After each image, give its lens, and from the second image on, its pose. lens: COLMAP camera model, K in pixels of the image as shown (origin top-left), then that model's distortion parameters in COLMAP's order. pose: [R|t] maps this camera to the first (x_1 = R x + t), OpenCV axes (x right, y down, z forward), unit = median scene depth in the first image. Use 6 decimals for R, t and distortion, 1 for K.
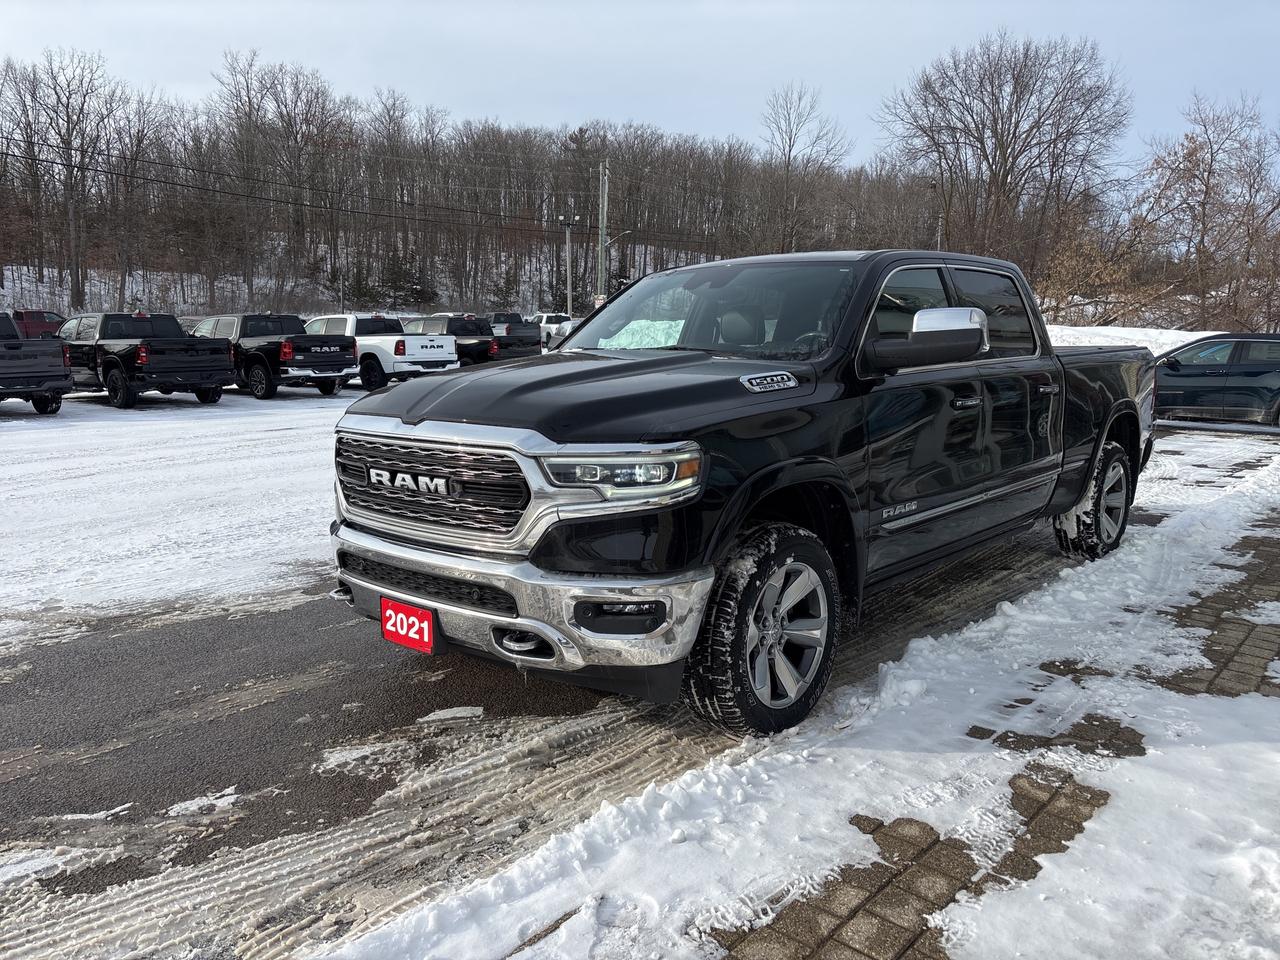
lens RADIAL K [[970.6, 0, 640.0], [0, 970.6, 480.0], [0, 0, 1]] dist [0.046113, -0.048208]
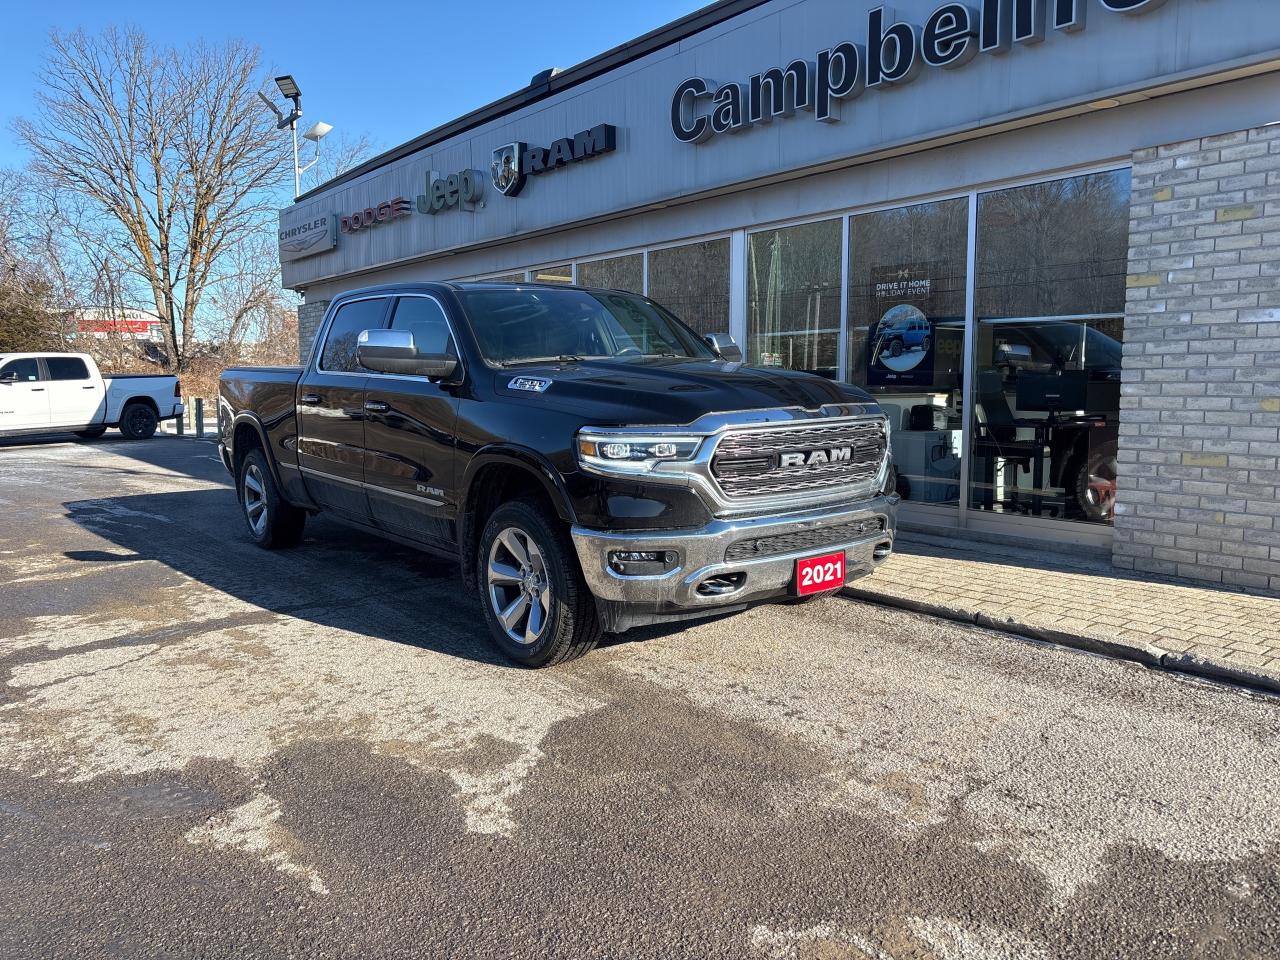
lens RADIAL K [[970.6, 0, 640.0], [0, 970.6, 480.0], [0, 0, 1]] dist [0.046113, -0.048208]
pose [[0.192867, -0.122901, 0.973498, -1.474663], [0.159952, 0.982792, 0.092385, -0.119885], [-0.968100, 0.137895, 0.209206, 0.944268]]
